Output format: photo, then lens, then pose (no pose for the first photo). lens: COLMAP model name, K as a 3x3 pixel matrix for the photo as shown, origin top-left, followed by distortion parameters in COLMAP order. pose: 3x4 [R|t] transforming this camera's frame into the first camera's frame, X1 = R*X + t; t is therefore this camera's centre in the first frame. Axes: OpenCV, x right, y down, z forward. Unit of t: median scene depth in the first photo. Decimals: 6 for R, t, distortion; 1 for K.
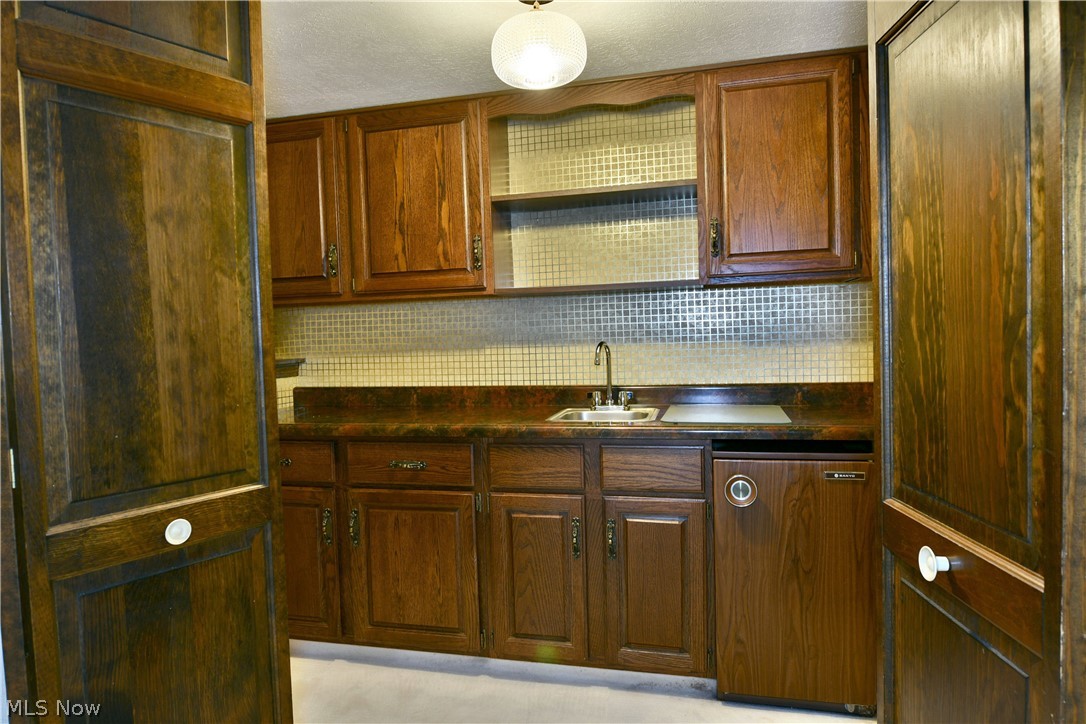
lens RADIAL K [[659.3, 0, 542.3], [0, 659.3, 425.3], [0, 0, 1]] dist [-0.002789, -0.000609]
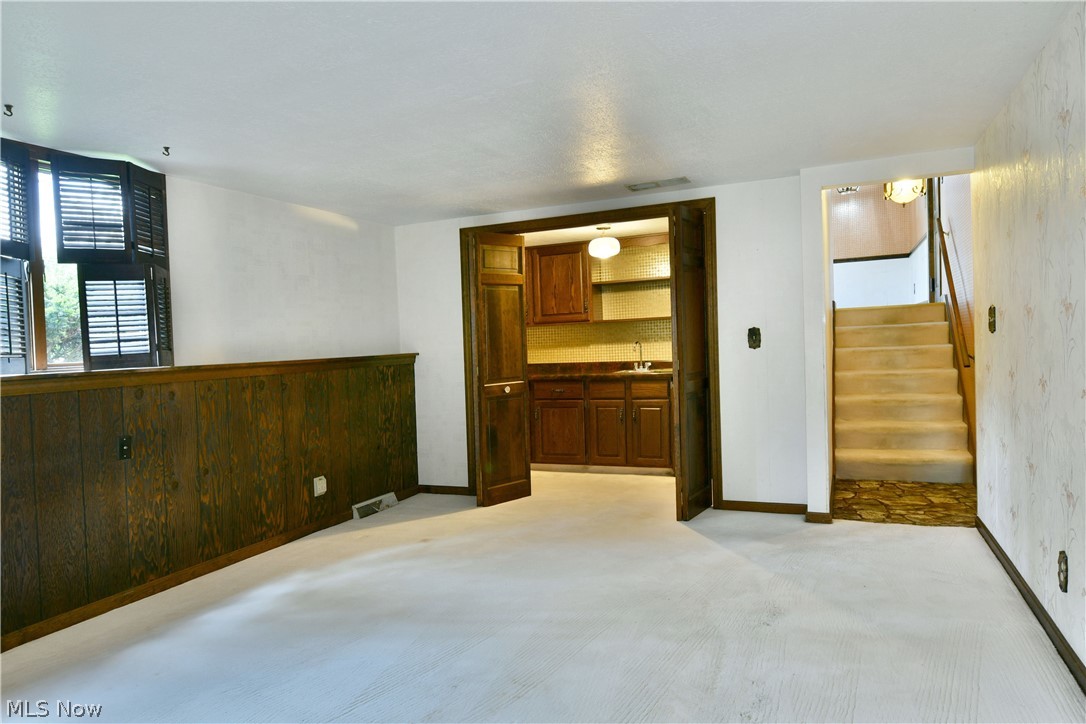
lens RADIAL K [[670.2, 0, 545.9], [0, 670.2, 377.8], [0, 0, 1]] dist [-0.000839, -0.000804]
pose [[0.983782, -0.002134, -0.179357, 0.220900], [-0.011613, 0.997074, -0.075557, 0.211544], [0.178994, 0.076414, 0.980878, -1.591989]]
